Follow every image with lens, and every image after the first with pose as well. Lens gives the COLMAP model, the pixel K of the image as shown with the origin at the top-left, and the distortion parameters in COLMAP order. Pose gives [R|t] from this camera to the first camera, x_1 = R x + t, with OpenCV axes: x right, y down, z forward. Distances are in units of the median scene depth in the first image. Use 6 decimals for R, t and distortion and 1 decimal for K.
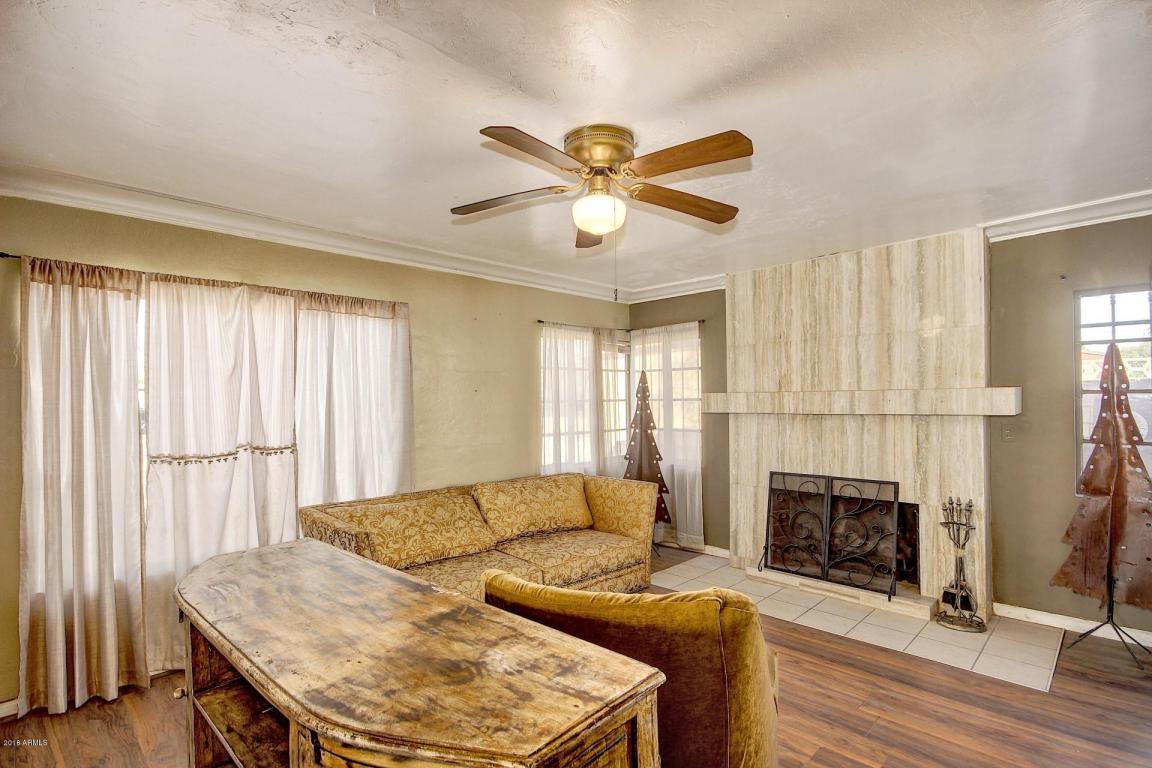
lens RADIAL K [[553.2, 0, 580.1], [0, 553.2, 403.6], [0, 0, 1]] dist [-0.000796, 0.009846]
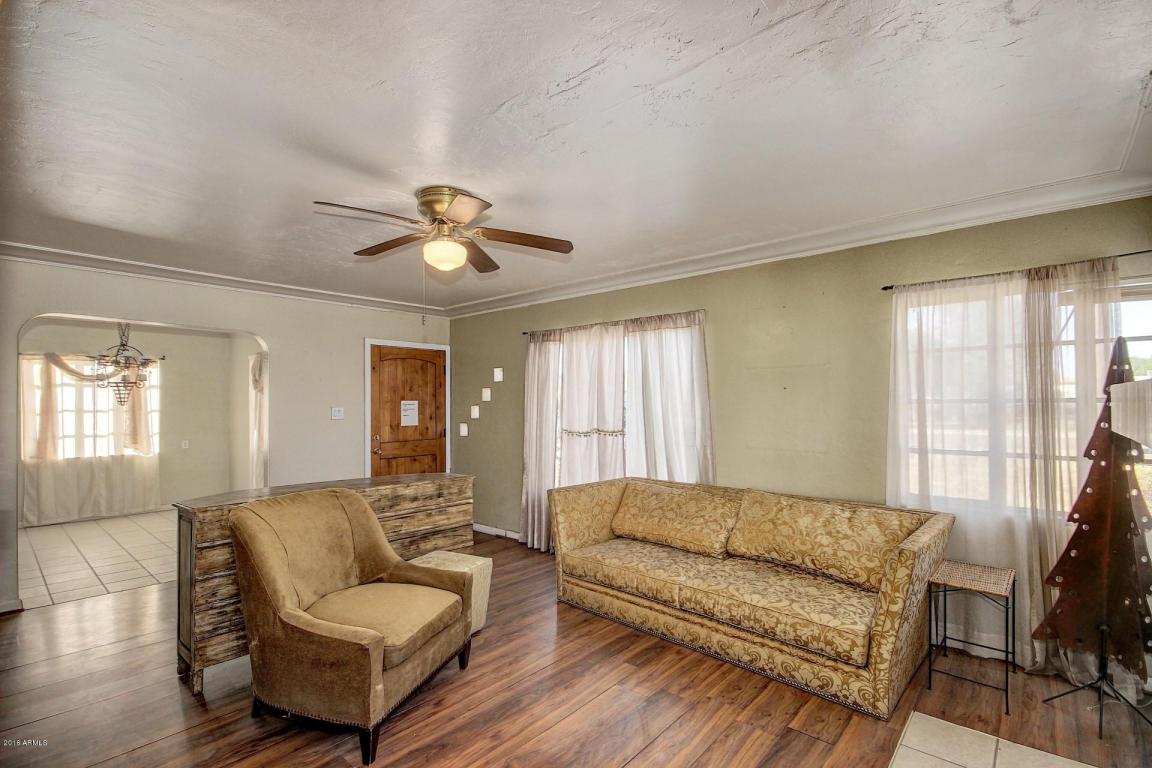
lens RADIAL K [[536.0, 0, 576.7], [0, 536.0, 398.9], [0, 0, 1]] dist [-0.001430, -0.001518]
pose [[0.072532, 0.002369, -0.997363, 0.694282], [-0.005907, 0.999981, 0.001946, -0.006288], [0.997349, 0.005751, 0.072544, 0.661155]]
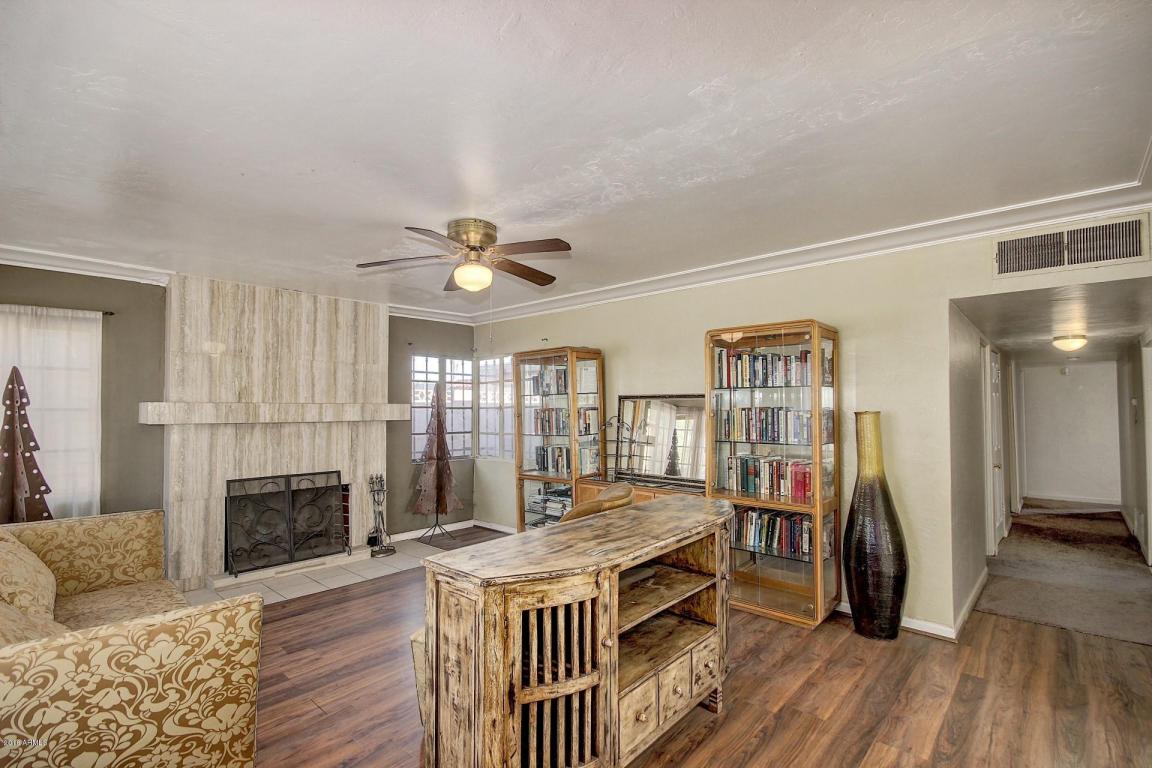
lens RADIAL K [[536.0, 0, 576.7], [0, 536.0, 398.9], [0, 0, 1]] dist [-0.001430, -0.001518]
pose [[-0.034913, 0.030759, 0.998917, -0.743947], [0.008414, 0.999500, -0.030483, 0.008734], [-0.999355, 0.007341, -0.035154, 0.431380]]
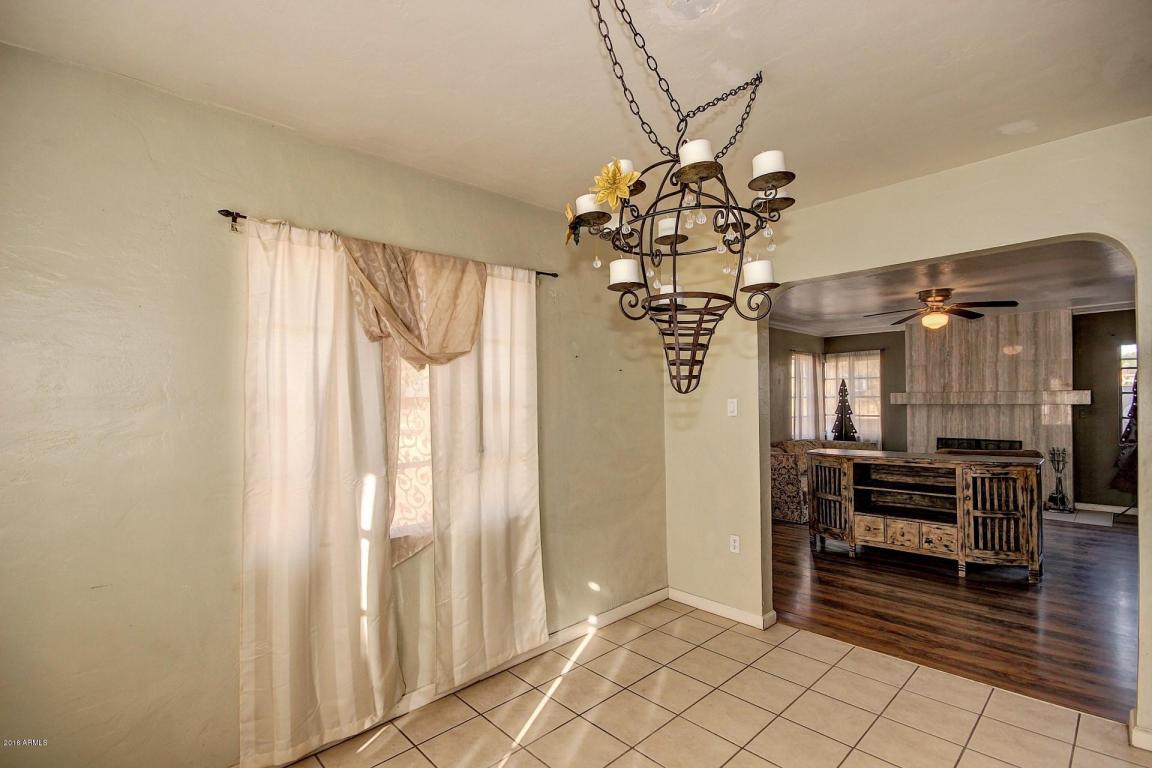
lens RADIAL K [[536.0, 0, 576.7], [0, 536.0, 398.9], [0, 0, 1]] dist [-0.001430, -0.001518]
pose [[0.999663, 0.006777, -0.025064, -0.834625], [-0.007021, 0.999929, -0.009654, 0.027112], [0.024997, 0.009827, 0.999639, -0.798233]]
